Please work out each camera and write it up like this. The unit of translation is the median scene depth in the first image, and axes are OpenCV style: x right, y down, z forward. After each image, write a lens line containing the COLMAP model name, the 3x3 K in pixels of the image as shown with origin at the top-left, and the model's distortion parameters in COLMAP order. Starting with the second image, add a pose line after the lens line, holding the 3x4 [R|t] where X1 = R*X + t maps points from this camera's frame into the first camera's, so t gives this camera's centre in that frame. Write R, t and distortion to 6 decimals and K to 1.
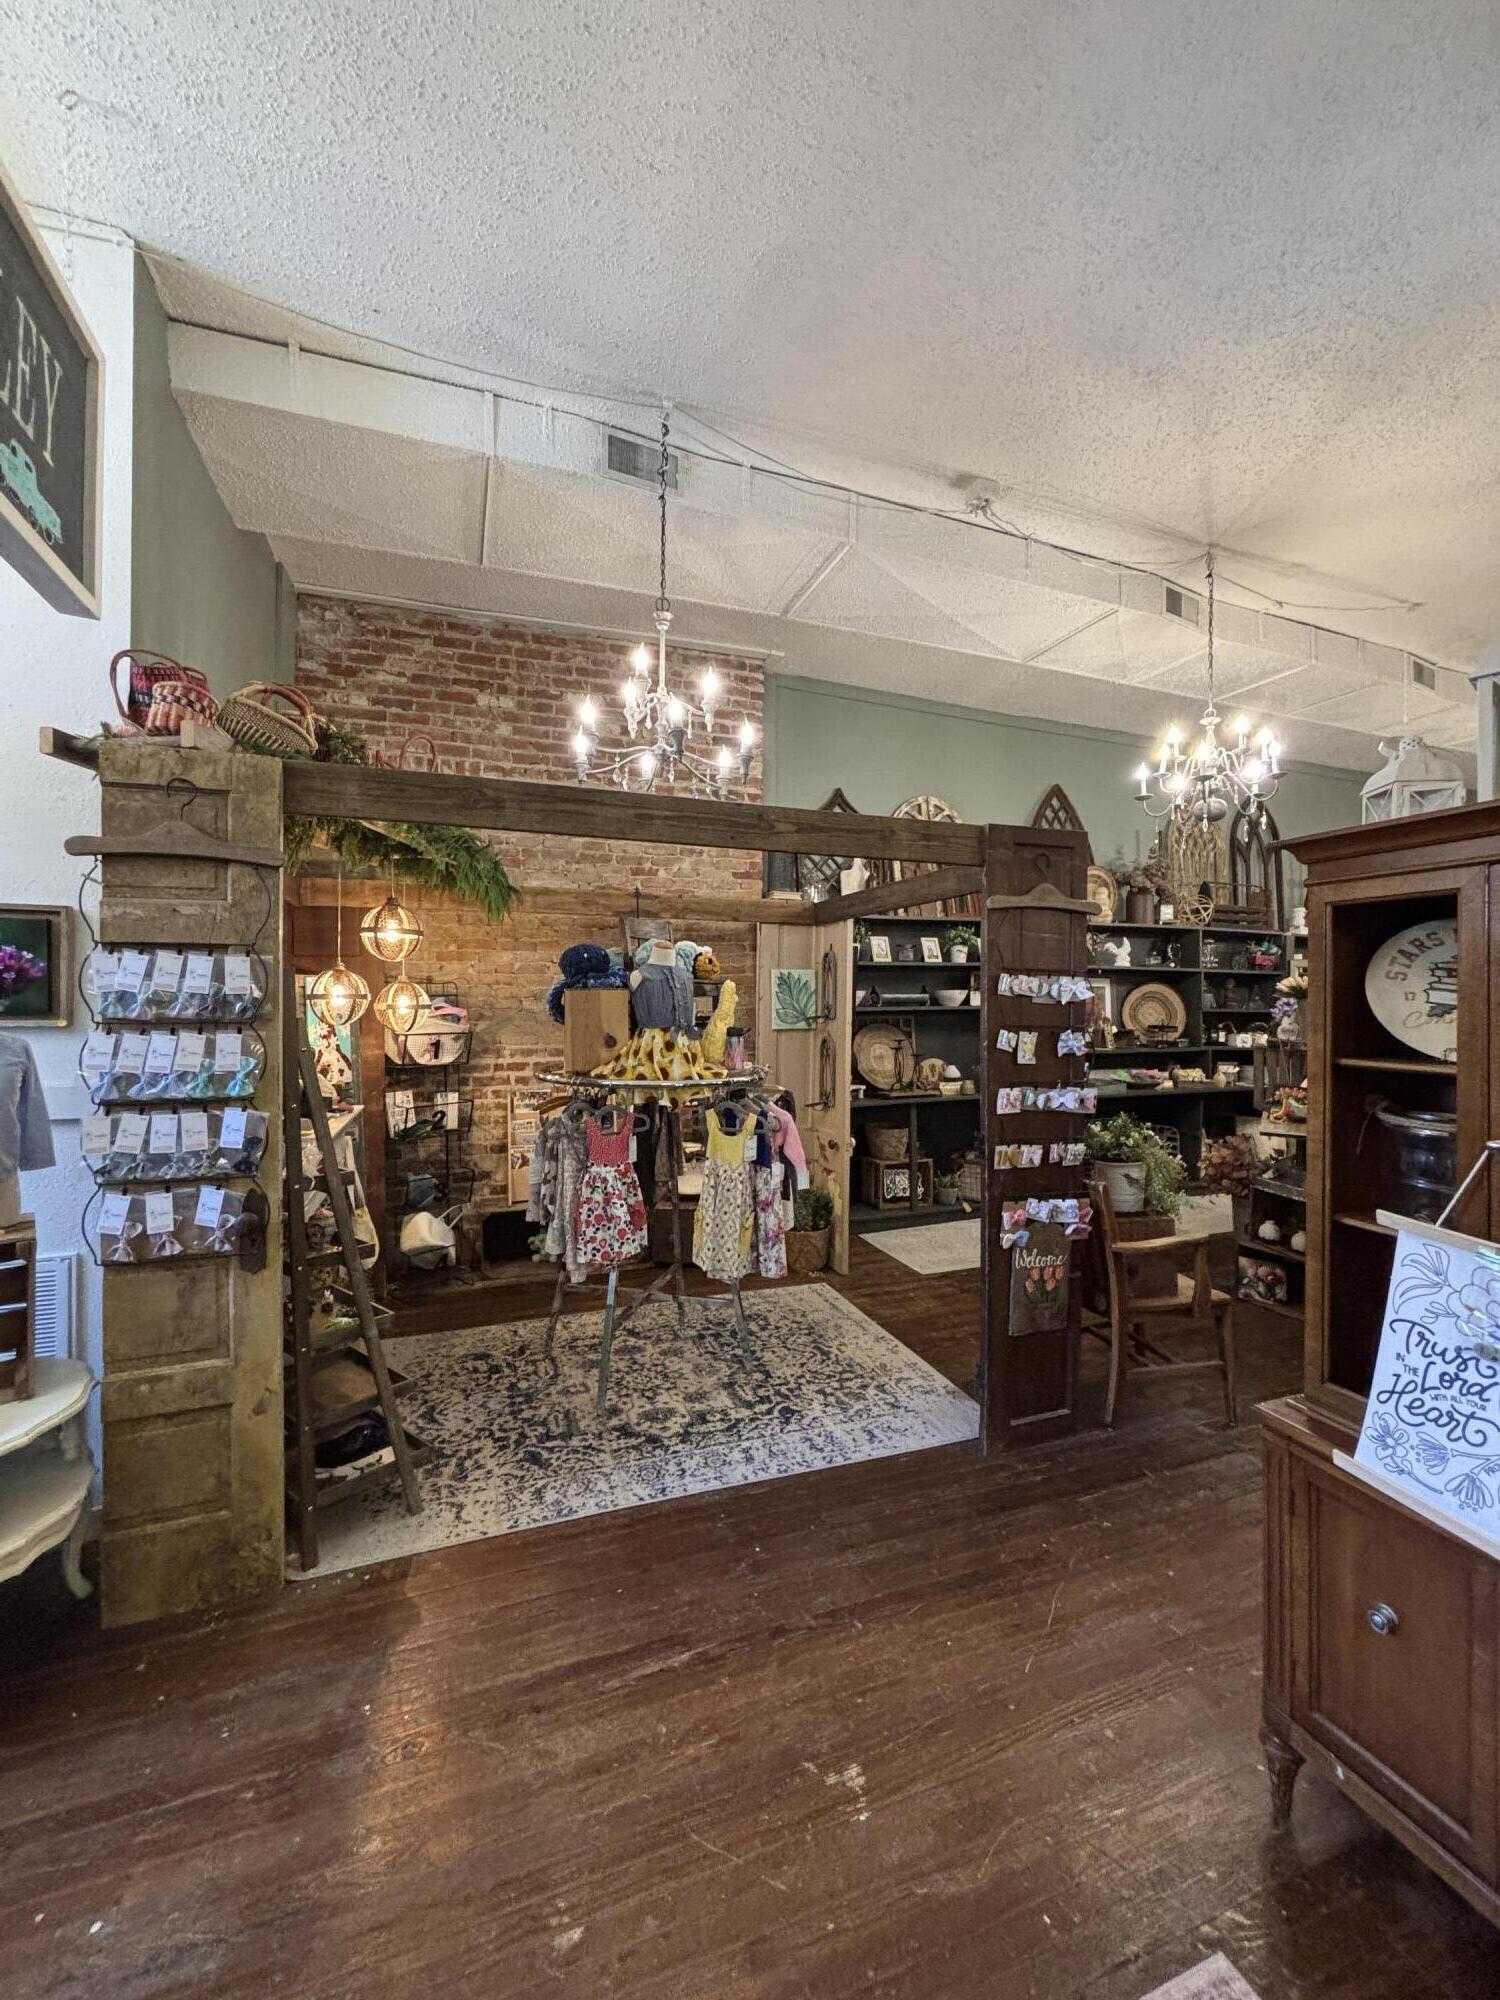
lens RADIAL K [[802.5, 0, 745.9], [0, 802.5, 996.1], [0, 0, 1]] dist [0.006163, -0.001834]
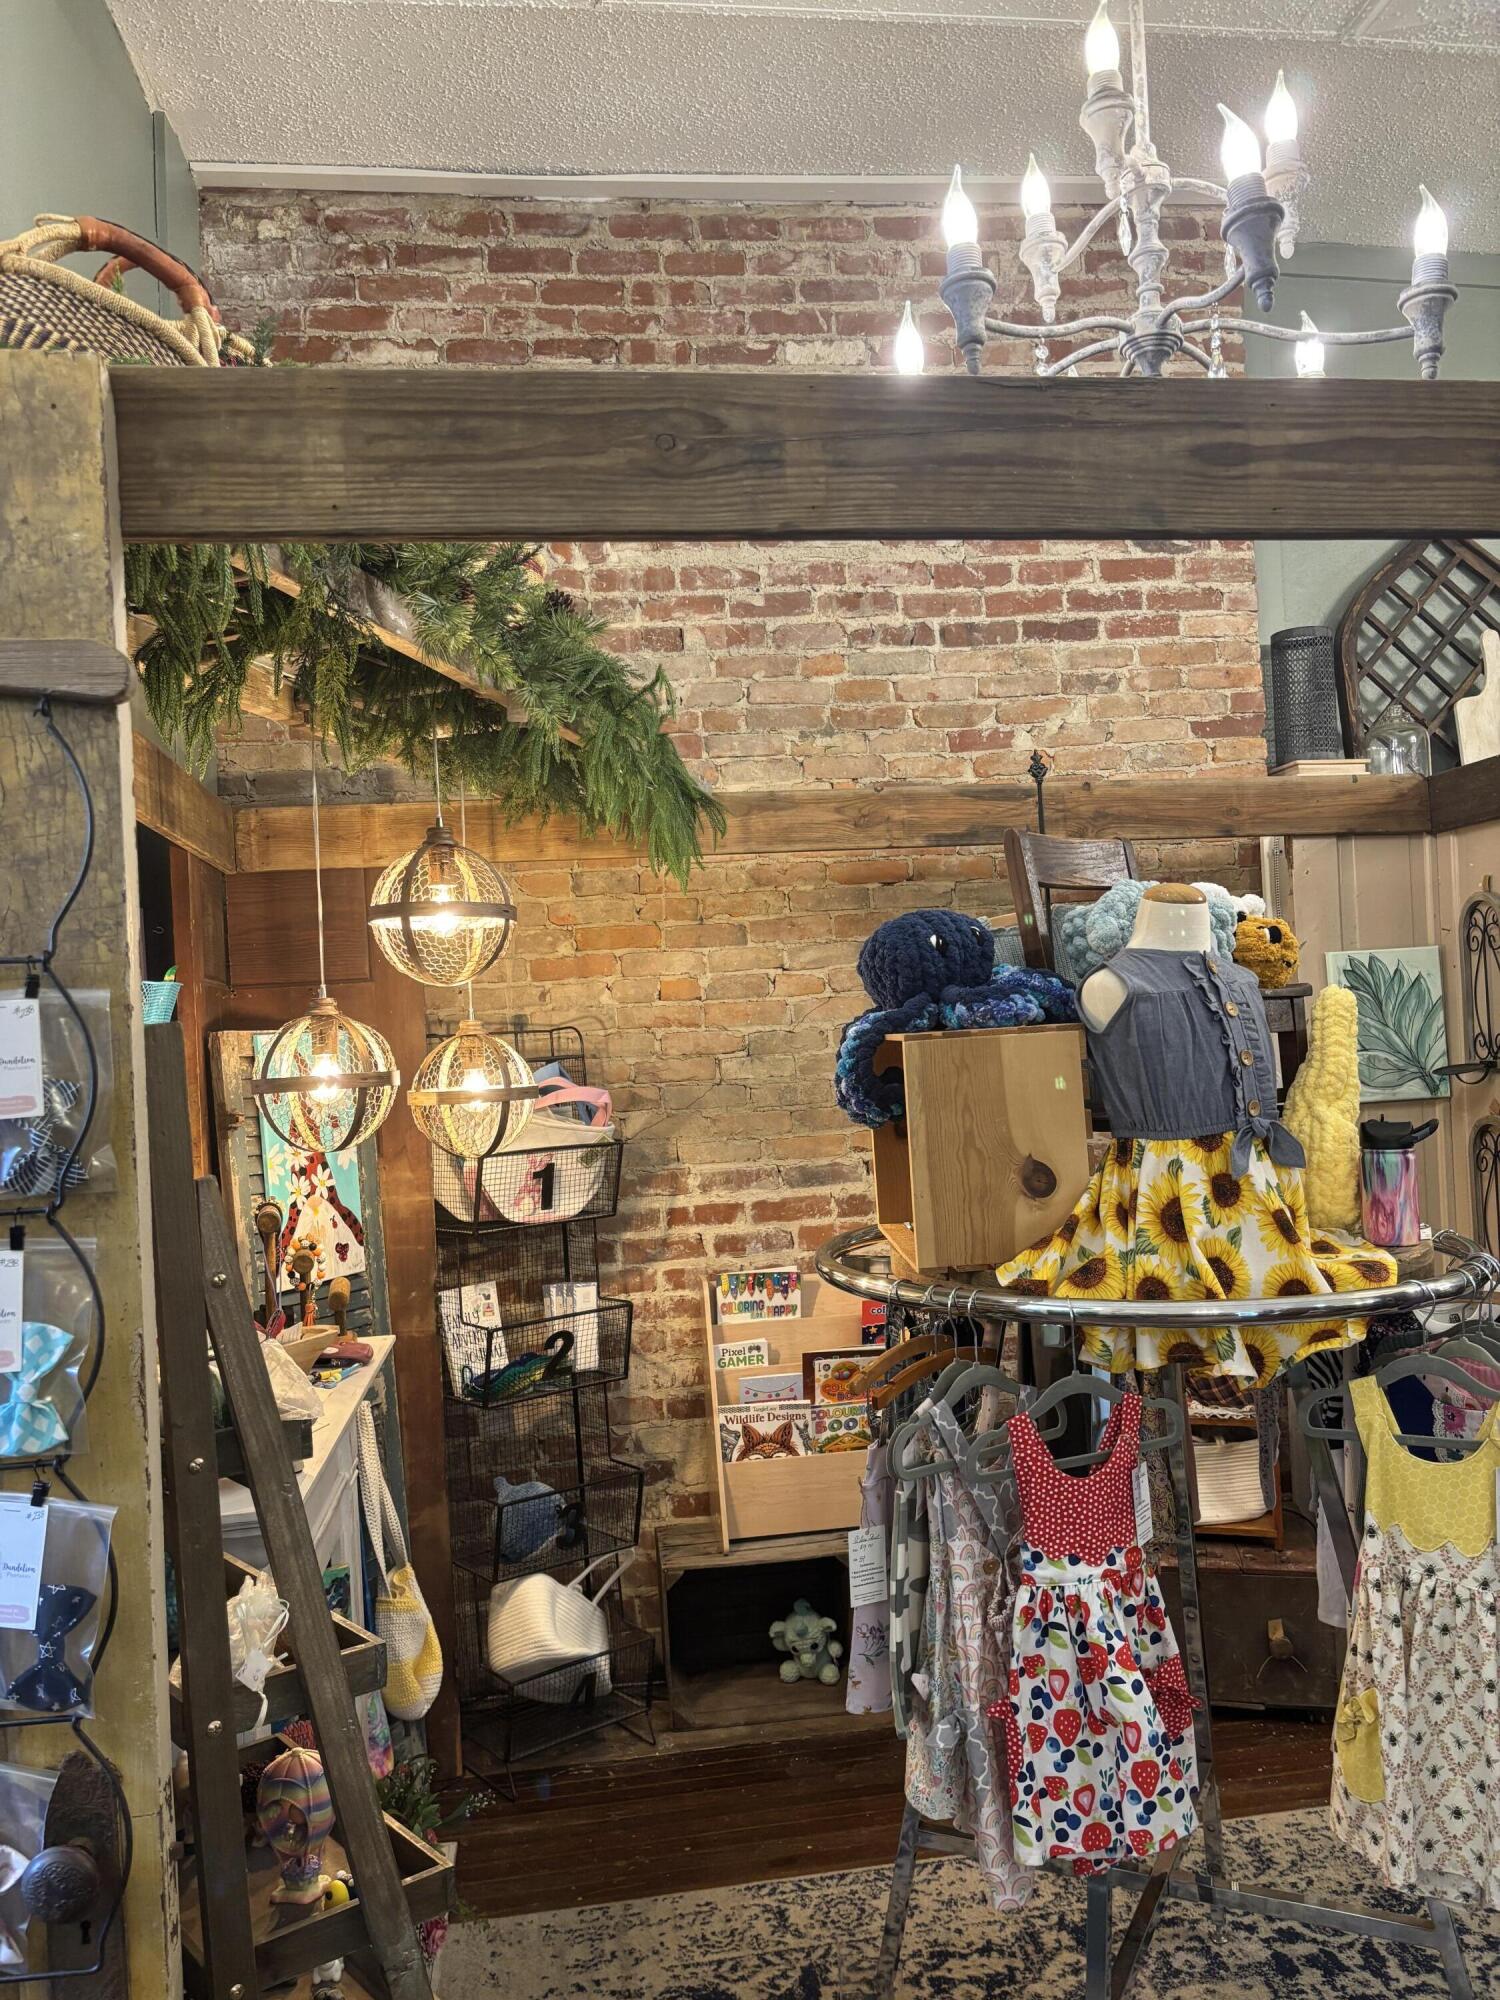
lens RADIAL K [[1524.3, 0, 744.1], [0, 1524.3, 994.5], [0, 0, 1]] dist [0.039087, -0.027425]
pose [[0.976662, -0.056875, -0.207115, -0.130572], [0.052862, 0.998292, -0.024860, -0.012134], [0.208176, 0.013331, 0.978001, 0.272694]]
